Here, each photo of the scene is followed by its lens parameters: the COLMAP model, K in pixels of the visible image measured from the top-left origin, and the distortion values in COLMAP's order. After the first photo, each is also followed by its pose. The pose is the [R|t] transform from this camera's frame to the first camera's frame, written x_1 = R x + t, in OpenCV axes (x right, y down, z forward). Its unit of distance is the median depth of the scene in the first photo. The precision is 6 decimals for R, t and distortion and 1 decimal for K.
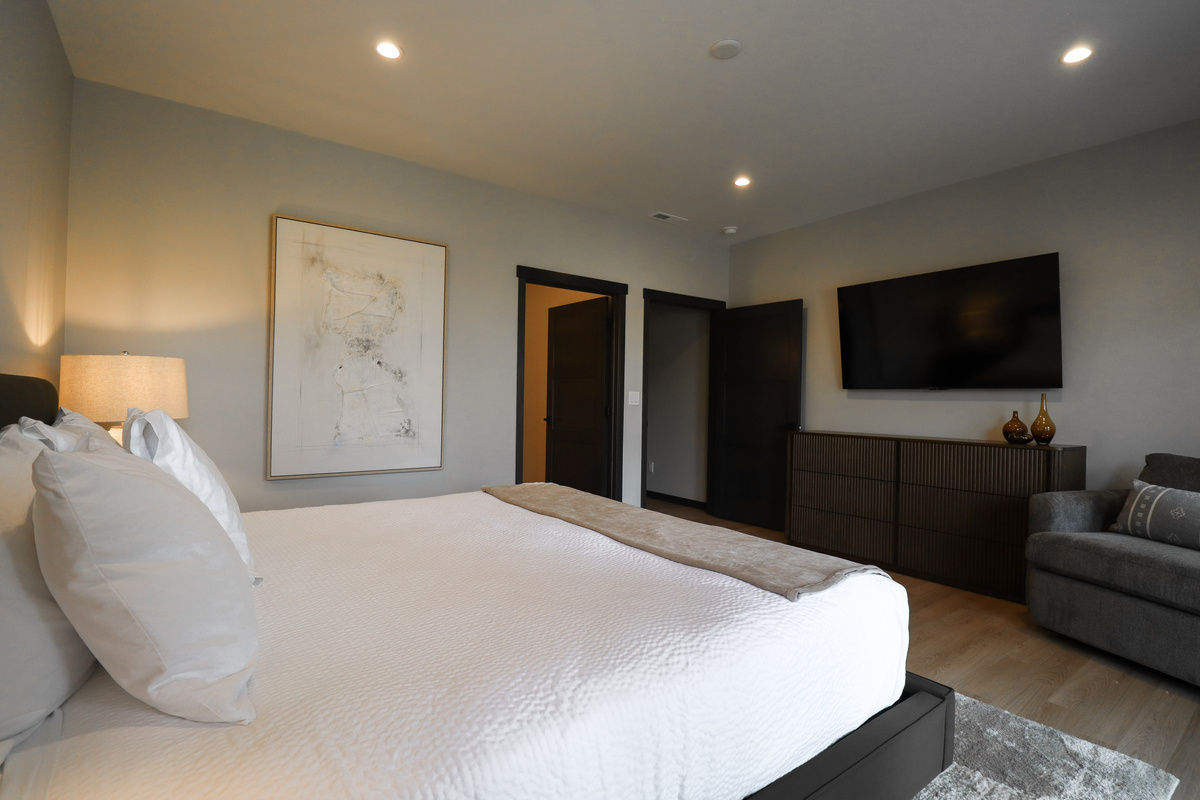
lens RADIAL K [[554.9, 0, 601.6], [0, 554.9, 401.9], [0, 0, 1]] dist [-0.011037, -0.007416]
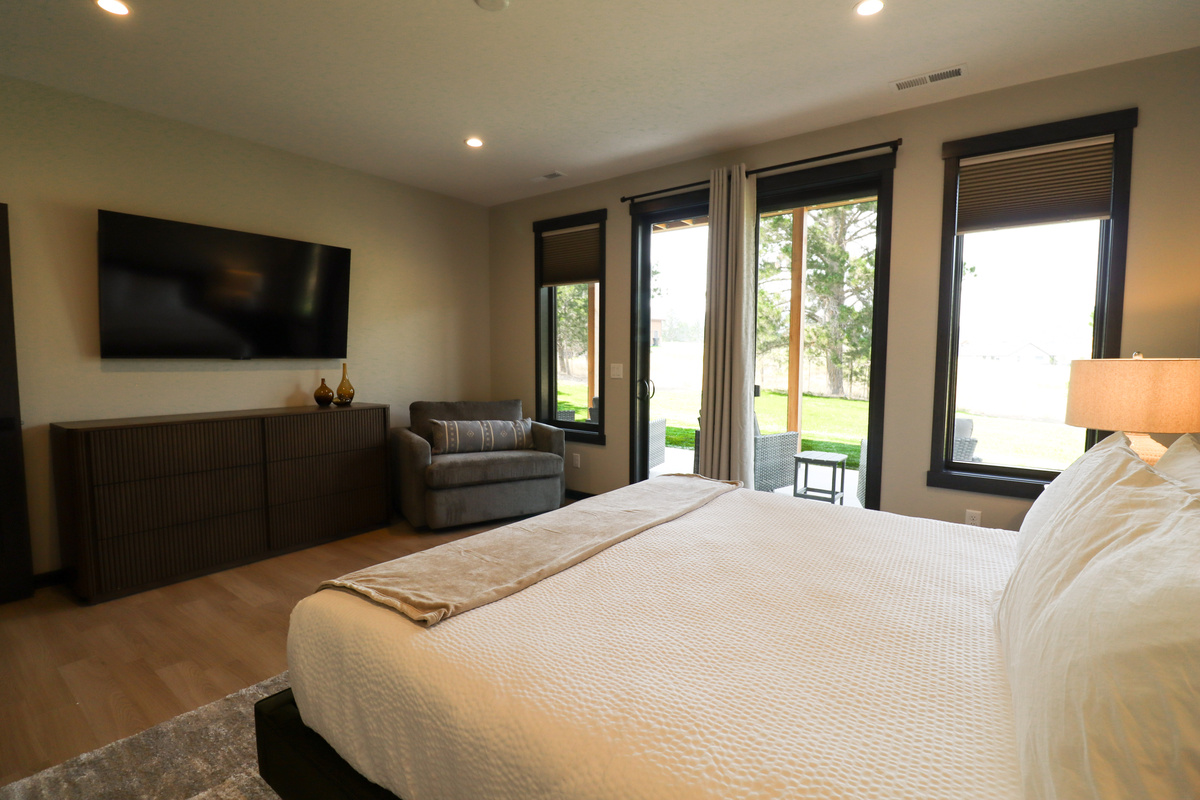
lens RADIAL K [[554.9, 0, 598.7], [0, 554.9, 398.8], [0, 0, 1]] dist [-0.011037, -0.007416]
pose [[-0.300562, -0.093998, 0.949119, -0.549941], [-0.009768, 0.995383, 0.095487, -0.060412], [-0.953712, 0.019429, -0.300092, 0.831461]]
